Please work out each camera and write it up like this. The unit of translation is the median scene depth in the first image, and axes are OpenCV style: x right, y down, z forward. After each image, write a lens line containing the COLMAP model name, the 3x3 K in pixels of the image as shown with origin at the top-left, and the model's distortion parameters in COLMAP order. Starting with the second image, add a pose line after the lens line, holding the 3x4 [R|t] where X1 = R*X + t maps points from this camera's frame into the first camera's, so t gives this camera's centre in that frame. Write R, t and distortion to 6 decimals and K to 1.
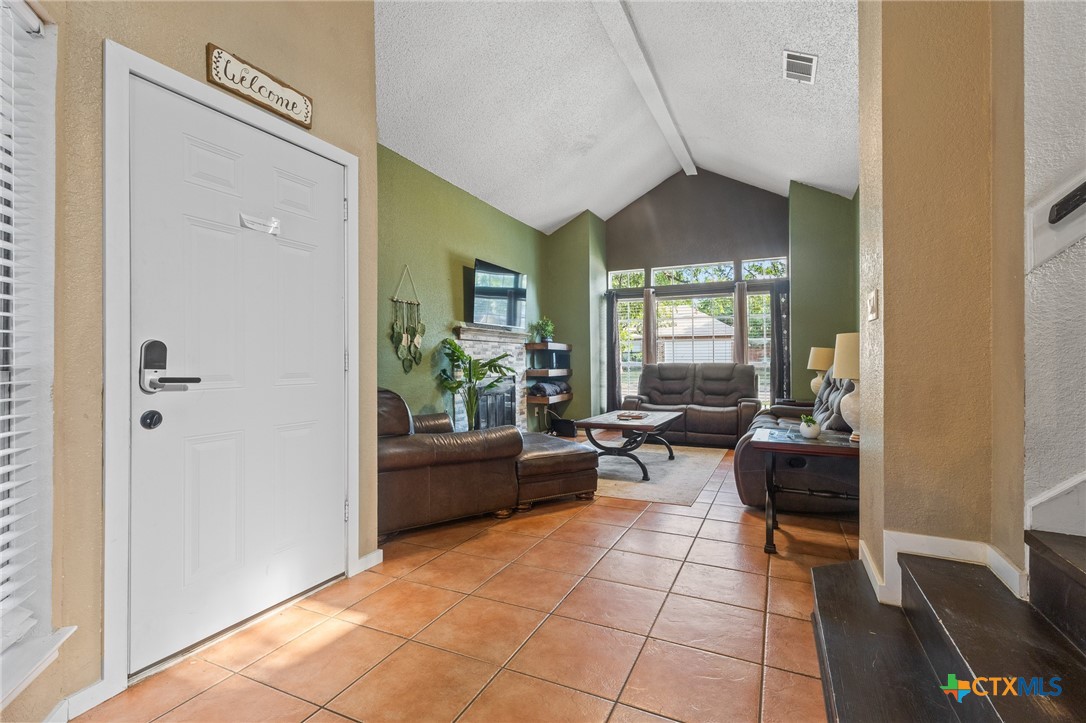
lens RADIAL K [[501.4, 0, 542.7], [0, 501.4, 357.0], [0, 0, 1]] dist [0.000901, 0.003706]
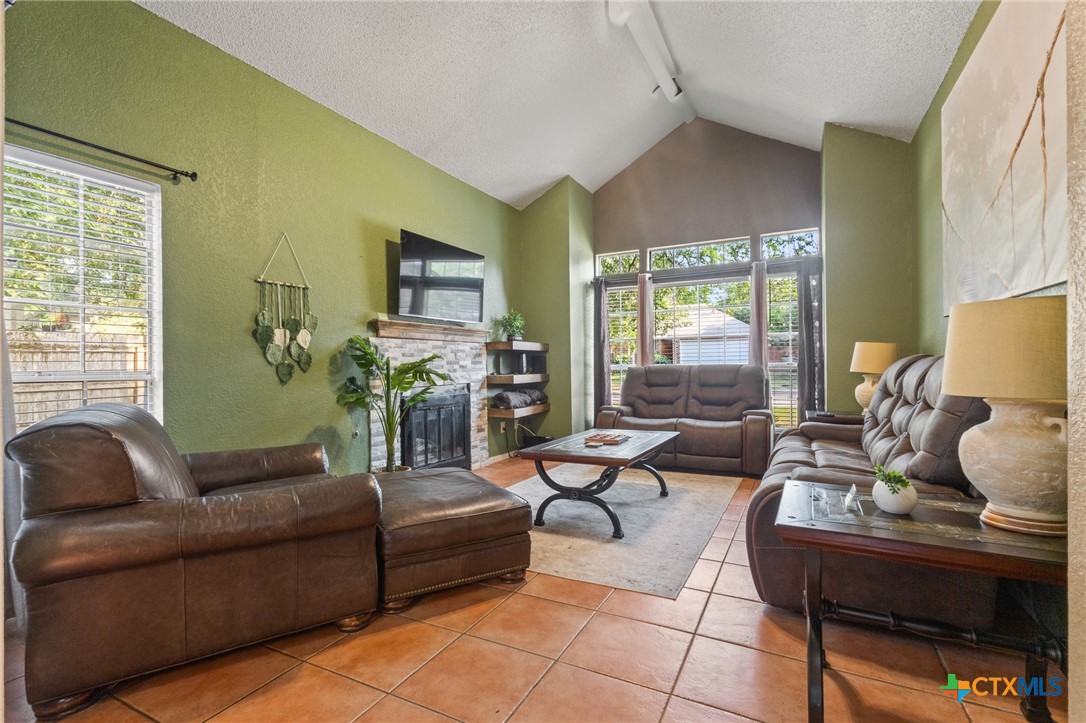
lens RADIAL K [[501.4, 0, 543.7], [0, 501.4, 367.9], [0, 0, 1]] dist [0.000901, 0.003706]
pose [[0.999411, -0.010310, -0.032737, 0.105287], [0.010808, 0.999828, 0.015083, 0.002711], [0.032576, -0.015428, 0.999350, 0.257867]]
